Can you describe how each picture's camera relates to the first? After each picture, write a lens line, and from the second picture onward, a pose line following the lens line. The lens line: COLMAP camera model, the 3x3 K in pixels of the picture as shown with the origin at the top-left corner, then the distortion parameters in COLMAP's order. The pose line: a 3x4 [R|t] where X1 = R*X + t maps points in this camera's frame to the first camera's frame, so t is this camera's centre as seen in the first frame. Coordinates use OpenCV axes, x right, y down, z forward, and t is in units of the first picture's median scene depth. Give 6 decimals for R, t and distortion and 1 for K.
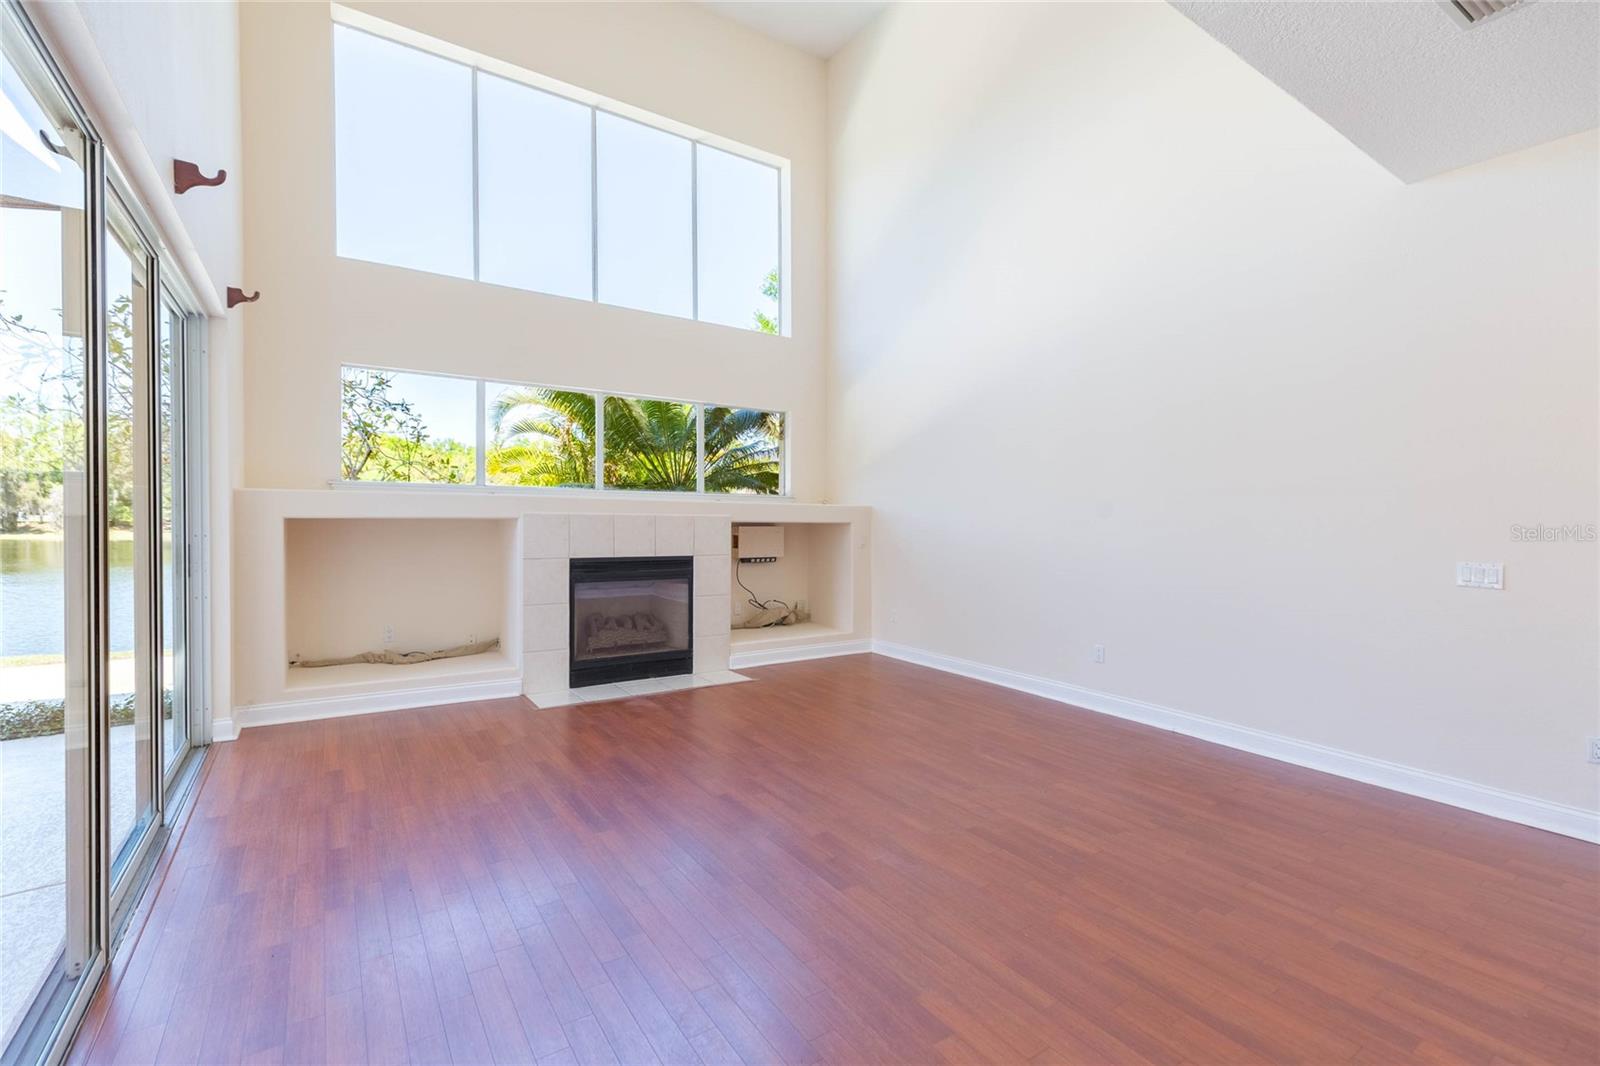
lens RADIAL K [[722.6, 0, 799.5], [0, 722.6, 511.5], [0, 0, 1]] dist [0.002905, -0.000185]
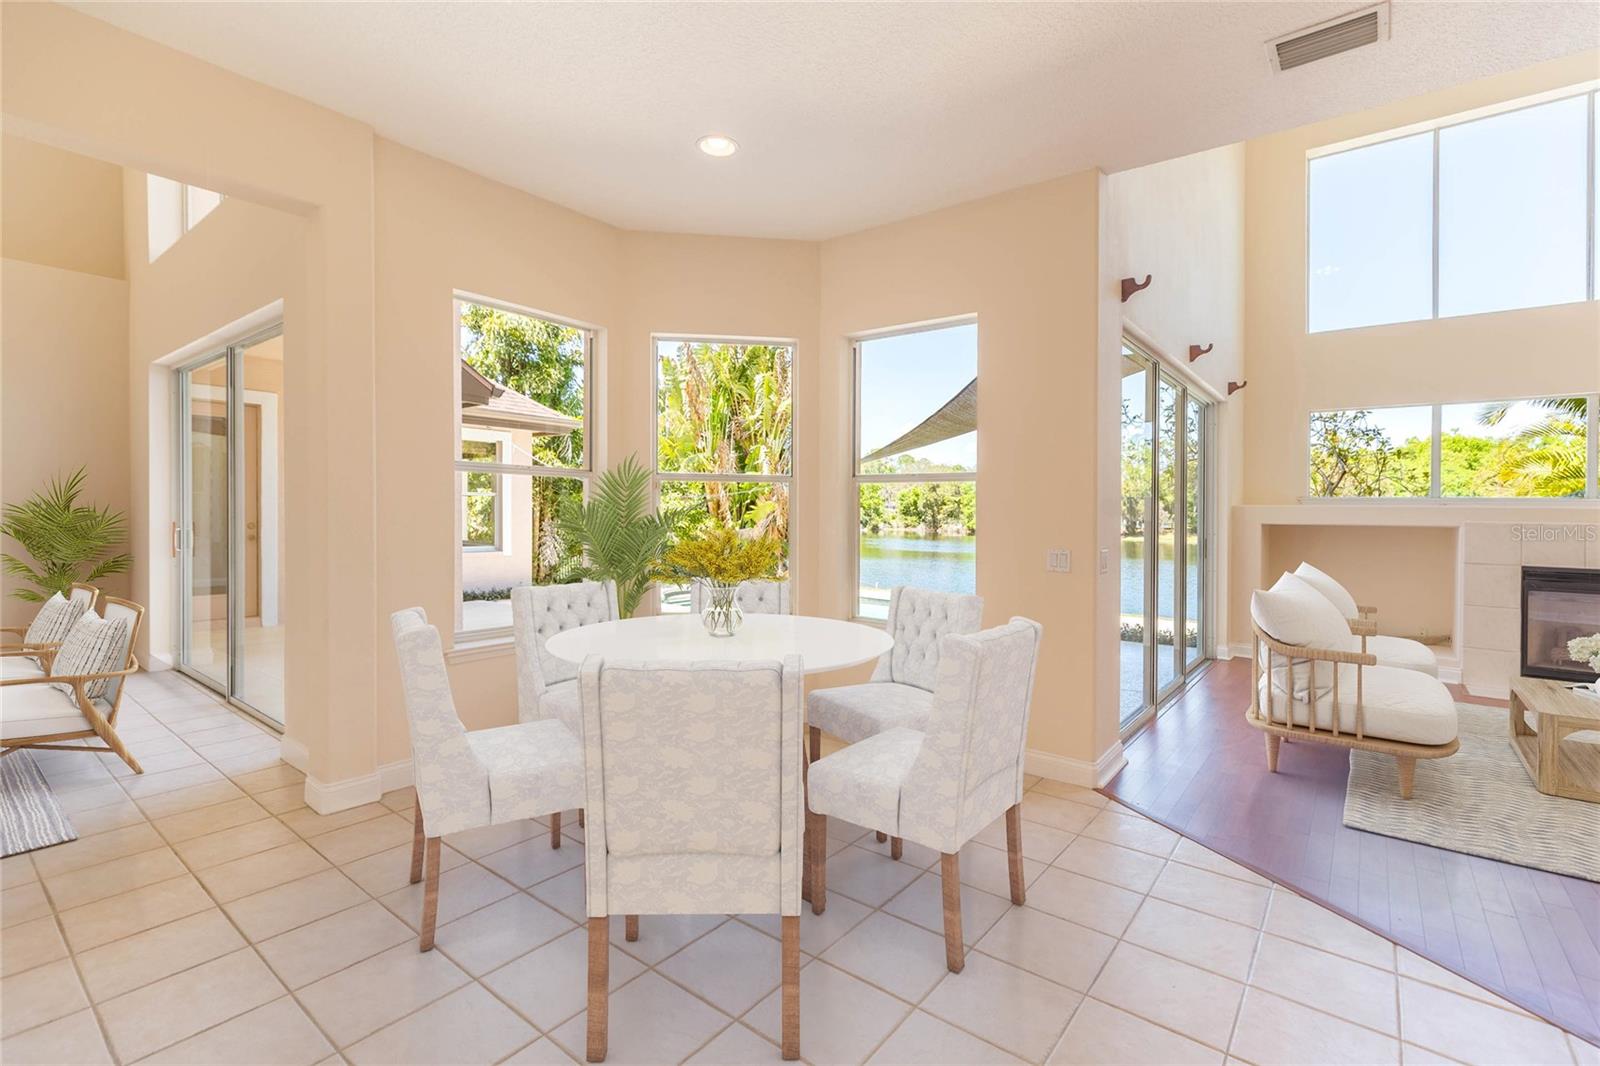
lens RADIAL K [[725.7, 0, 800.0], [0, 725.7, 533.0], [0, 0, 1]] dist [0.001594, -0.000030]
pose [[0.309490, 0.021384, -0.950662, 0.425503], [-0.007276, 0.999771, 0.020120, 0.004005], [0.950875, 0.000690, 0.309575, -0.382515]]
